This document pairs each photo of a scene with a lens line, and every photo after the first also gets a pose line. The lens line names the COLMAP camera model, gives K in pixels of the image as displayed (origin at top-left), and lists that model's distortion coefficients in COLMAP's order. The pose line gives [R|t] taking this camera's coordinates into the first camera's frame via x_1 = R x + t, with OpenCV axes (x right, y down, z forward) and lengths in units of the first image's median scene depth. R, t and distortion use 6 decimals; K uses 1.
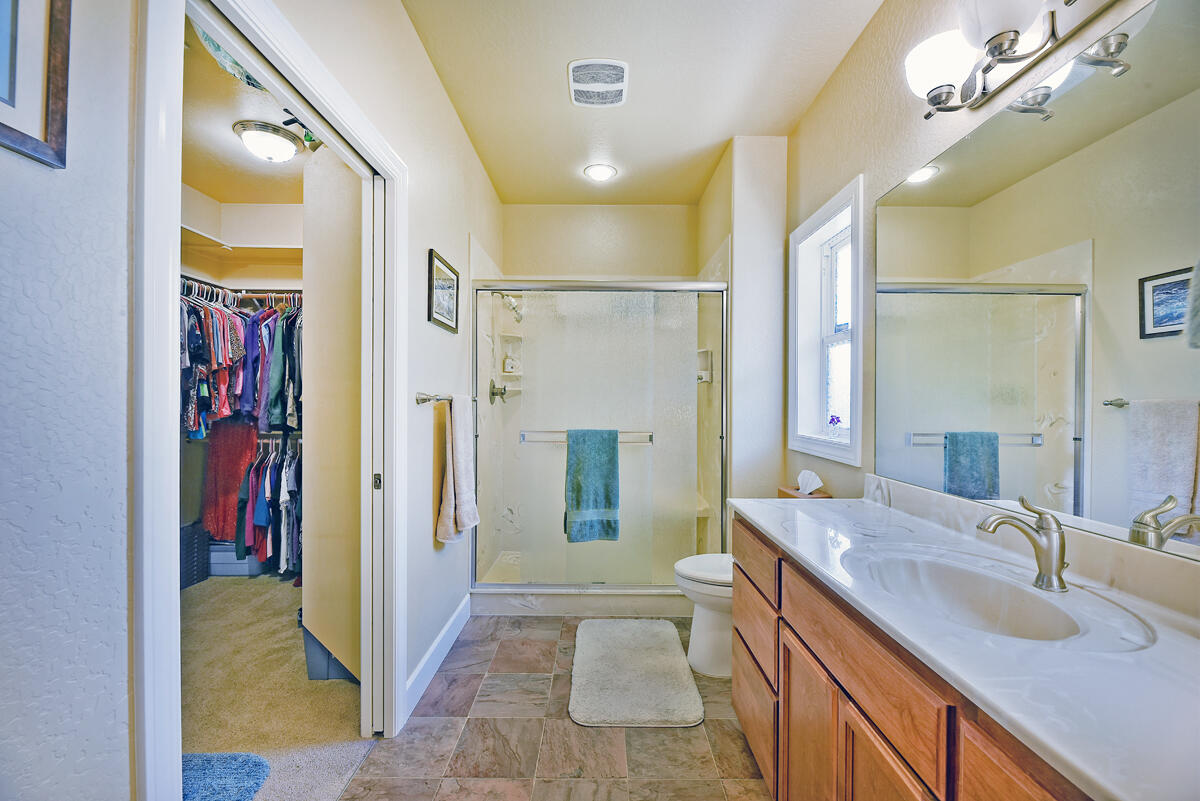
lens RADIAL K [[486.0, 0, 602.4], [0, 486.0, 402.0], [0, 0, 1]] dist [0.001643, -0.003306]
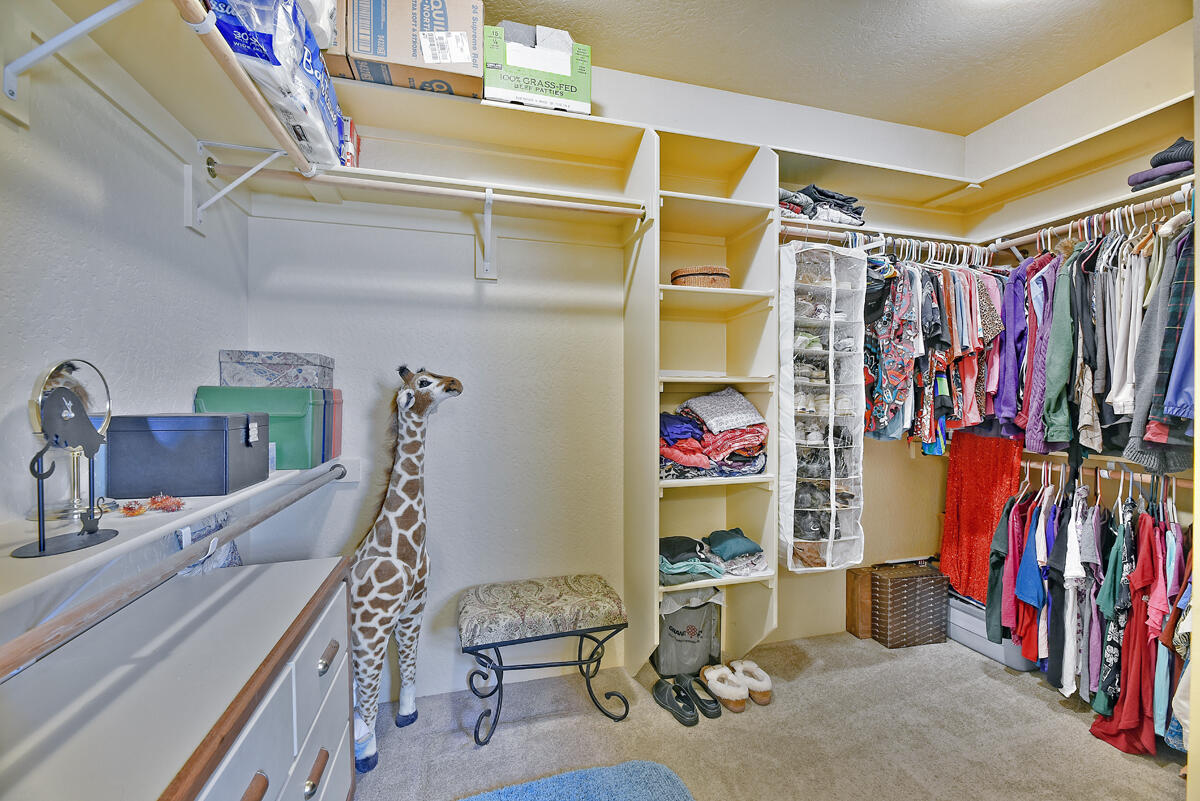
lens RADIAL K [[486.0, 0, 601.3], [0, 486.0, 400.6], [0, 0, 1]] dist [0.001643, -0.003306]
pose [[0.266050, 0.006370, -0.963938, -0.248203], [0.000946, 0.999976, 0.006869, -0.008782], [0.963959, -0.002740, 0.266038, 0.305121]]
